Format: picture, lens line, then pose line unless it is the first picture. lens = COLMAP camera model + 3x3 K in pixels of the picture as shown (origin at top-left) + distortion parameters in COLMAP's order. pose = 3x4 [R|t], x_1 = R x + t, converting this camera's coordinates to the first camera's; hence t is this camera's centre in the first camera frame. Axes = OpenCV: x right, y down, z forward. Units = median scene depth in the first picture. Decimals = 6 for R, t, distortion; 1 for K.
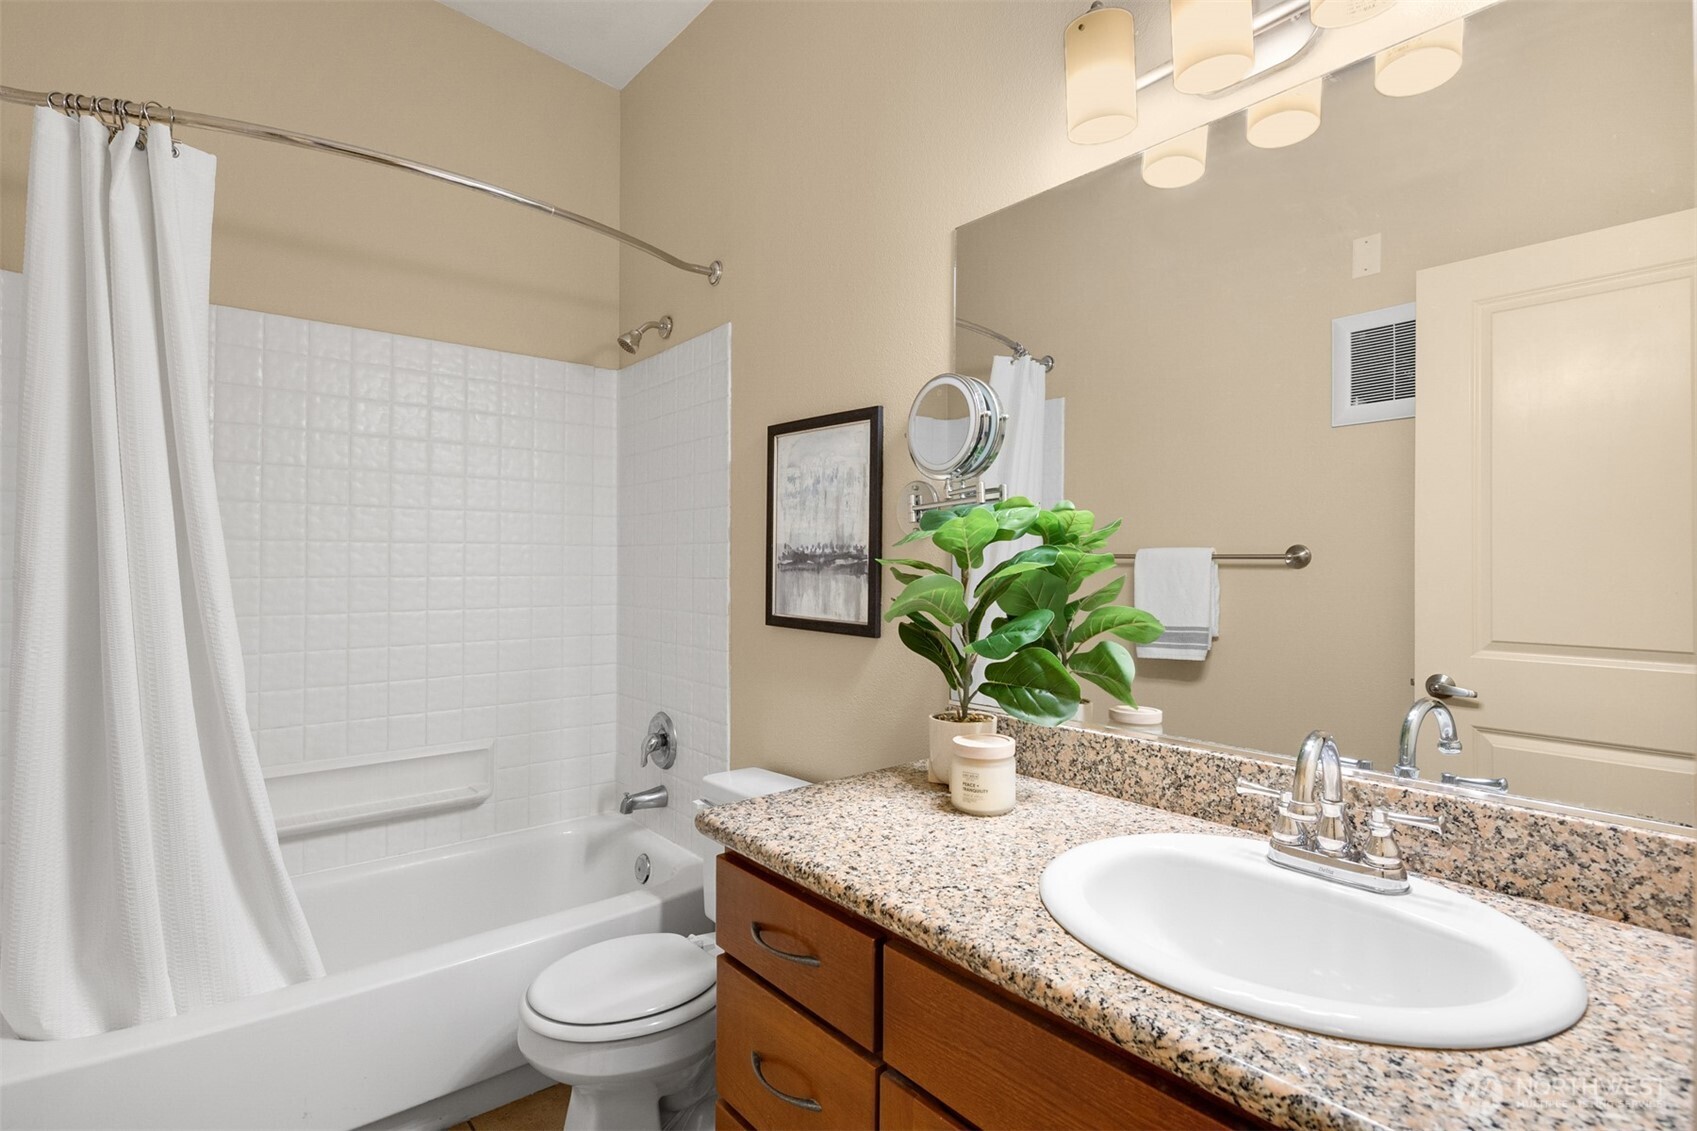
lens RADIAL K [[820.3, 0, 838.5], [0, 820.3, 562.1], [0, 0, 1]] dist [0.004271, -0.004947]
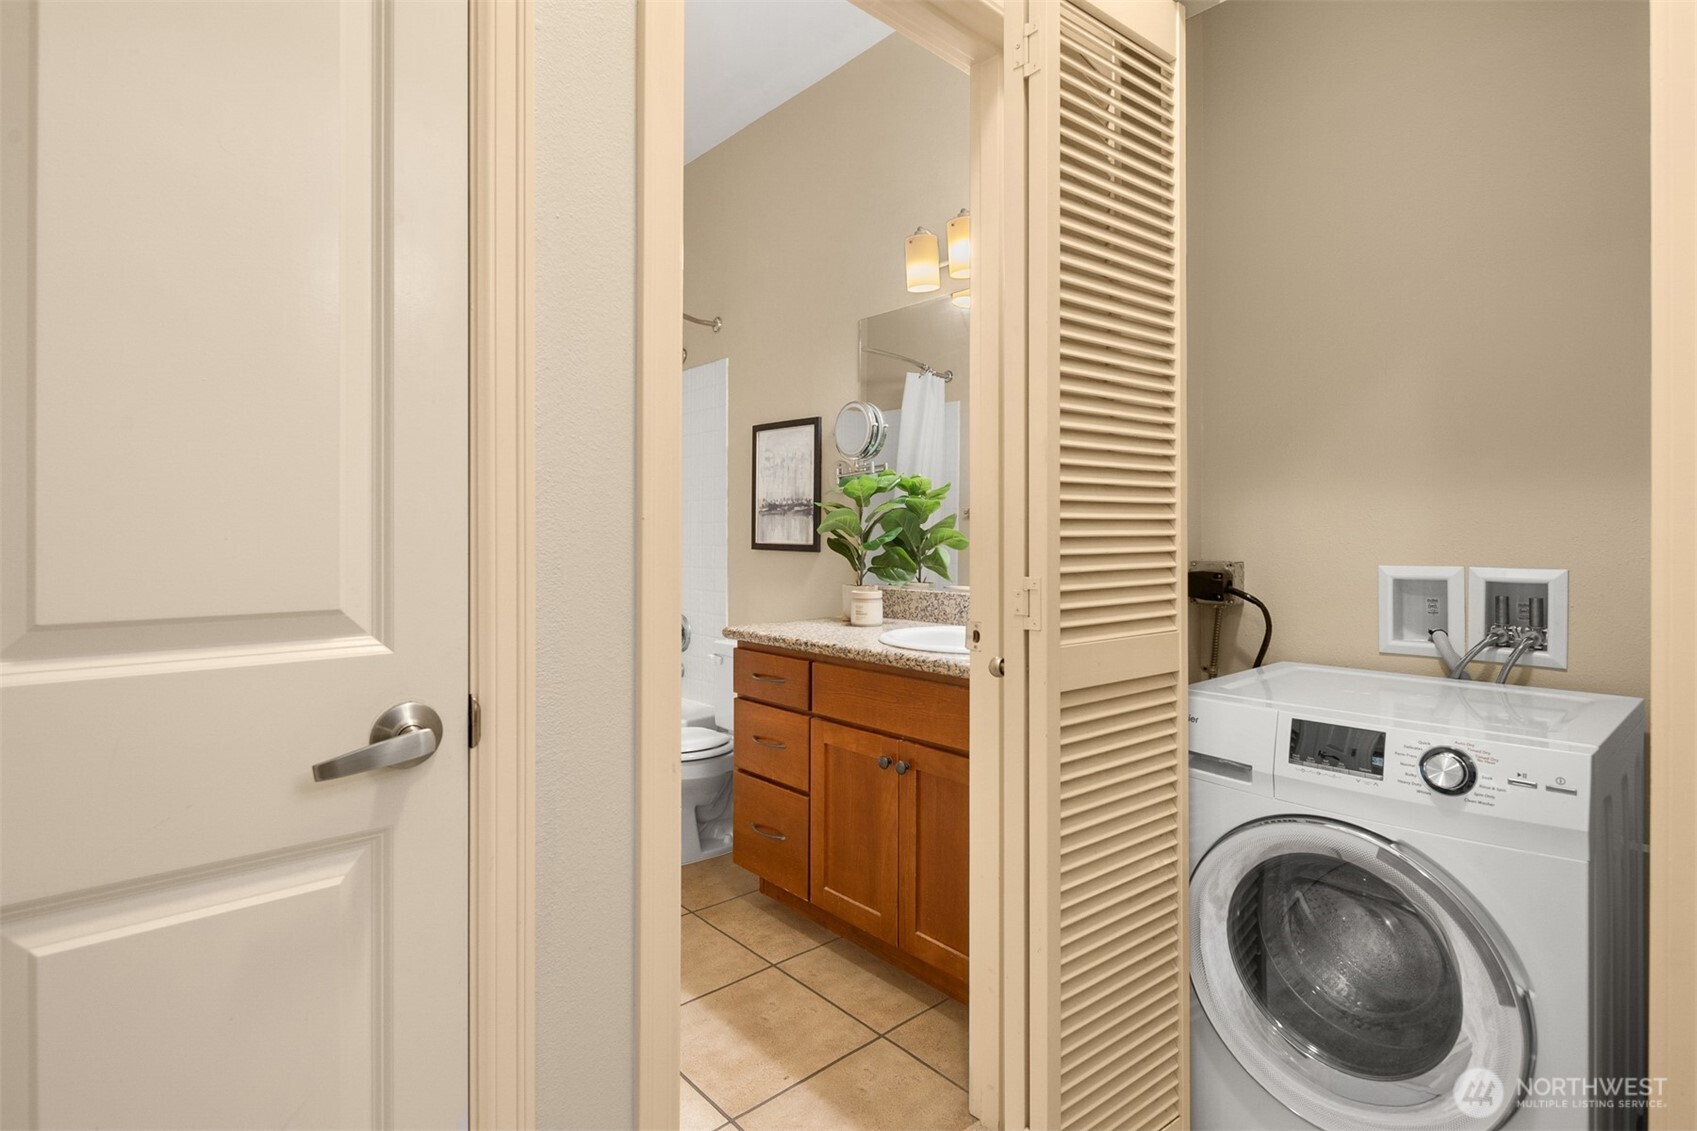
lens RADIAL K [[819.2, 0, 849.4], [0, 819.2, 545.1], [0, 0, 1]] dist [-0.021315, 0.000260]
pose [[0.998569, -0.001901, 0.053443, 0.018394], [0.001315, 0.999939, 0.010999, 0.053764], [-0.053460, -0.010913, 0.998510, -0.648721]]
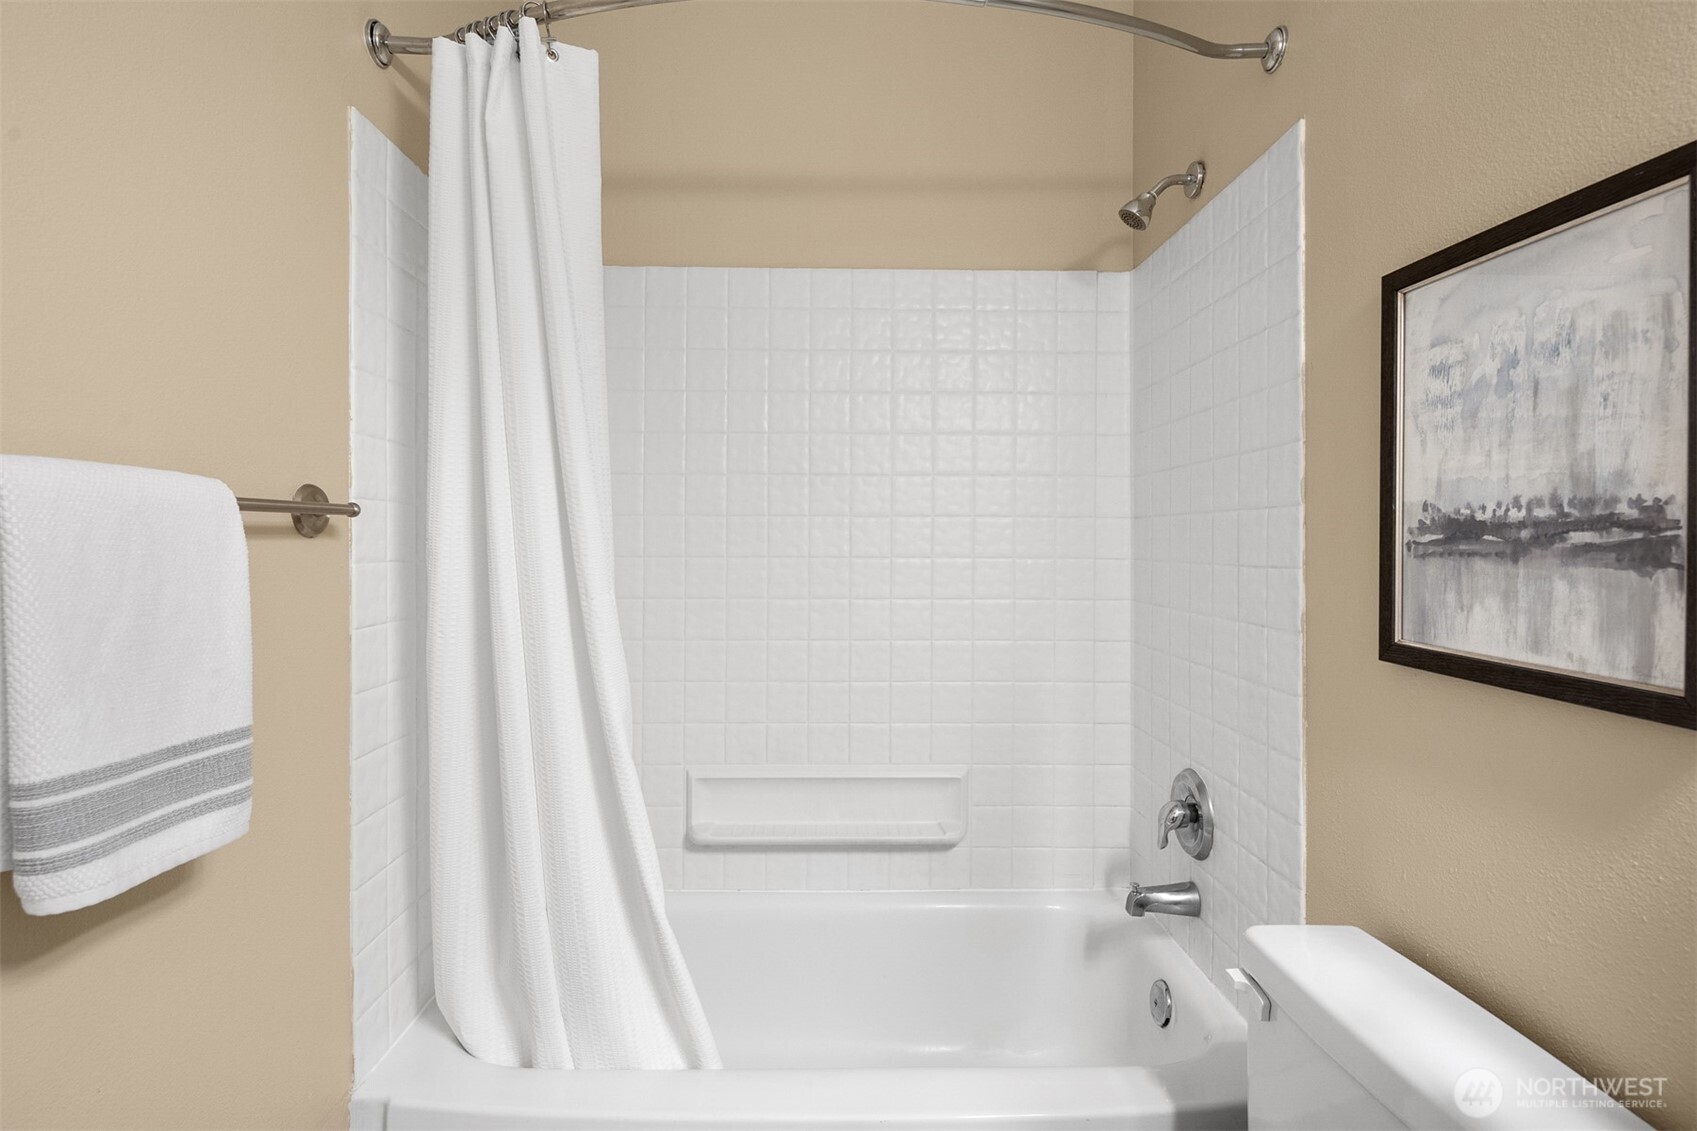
lens RADIAL K [[820.3, 0, 856.5], [0, 820.3, 534.9], [0, 0, 1]] dist [0.004271, -0.004947]
pose [[0.795267, -0.005211, -0.606237, -0.038650], [0.000074, 0.999964, -0.008498, 0.001904], [0.606259, 0.006714, 0.795239, 0.408072]]
